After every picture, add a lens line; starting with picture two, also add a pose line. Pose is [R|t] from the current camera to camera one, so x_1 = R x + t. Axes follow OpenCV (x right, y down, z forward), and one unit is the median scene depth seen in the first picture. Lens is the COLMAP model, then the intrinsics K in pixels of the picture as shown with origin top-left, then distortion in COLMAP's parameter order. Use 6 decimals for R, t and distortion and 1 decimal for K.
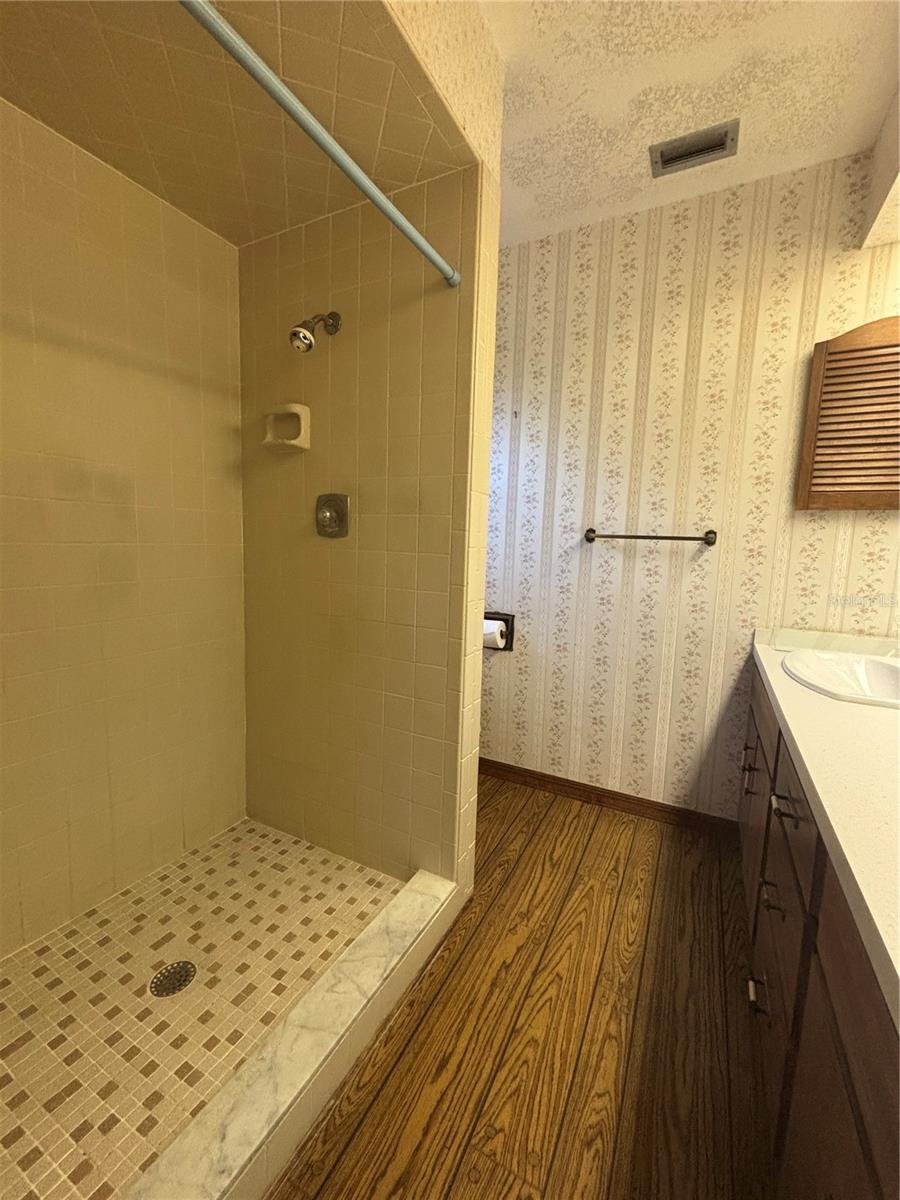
lens RADIAL K [[492.9, 0, 450.0], [0, 492.9, 600.0], [0, 0, 1]] dist [-0.001962, 0.003766]
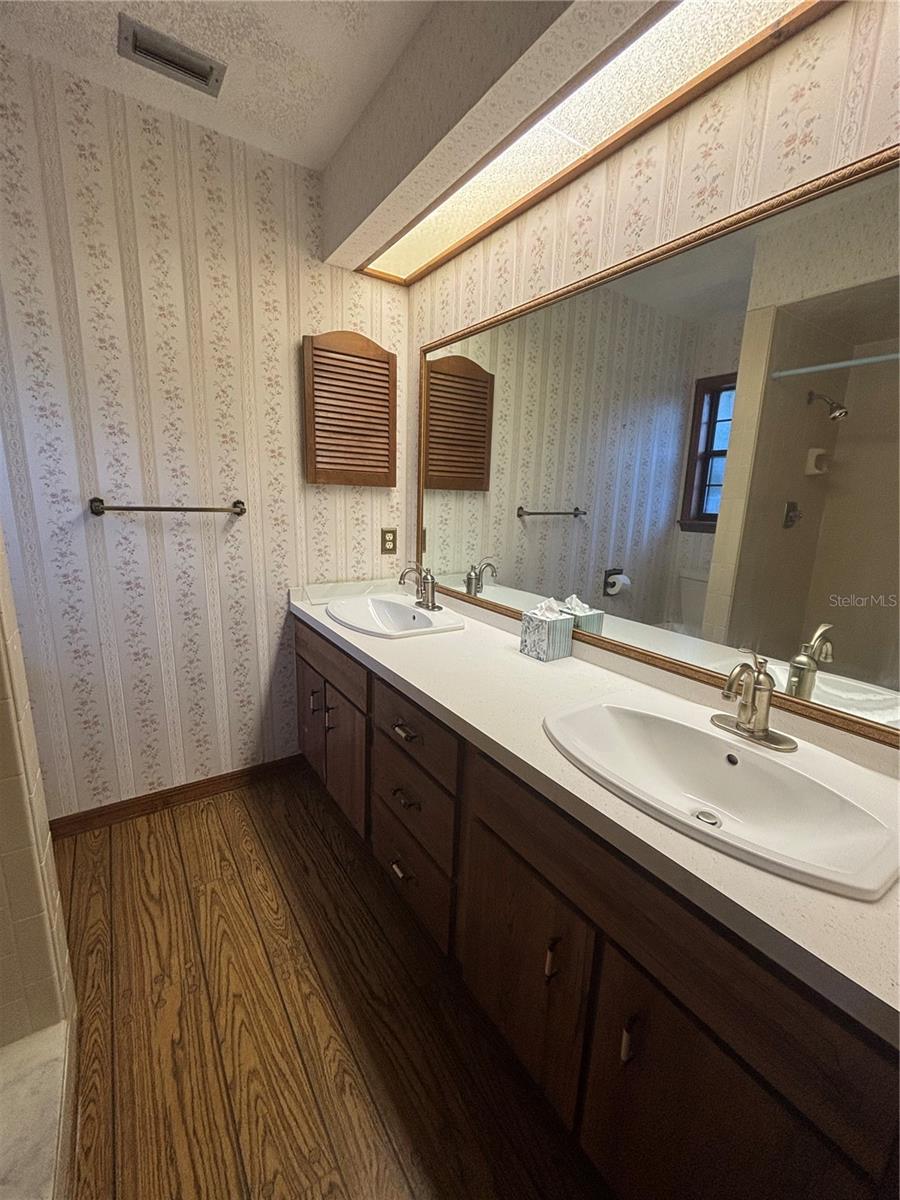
lens RADIAL K [[491.4, 0, 450.0], [0, 491.4, 600.0], [0, 0, 1]] dist [-0.001037, 0.000963]
pose [[0.468959, -0.201213, 0.859995, -0.191091], [0.089357, 0.979517, 0.180450, -0.092141], [-0.878688, -0.007777, 0.477333, 0.148556]]
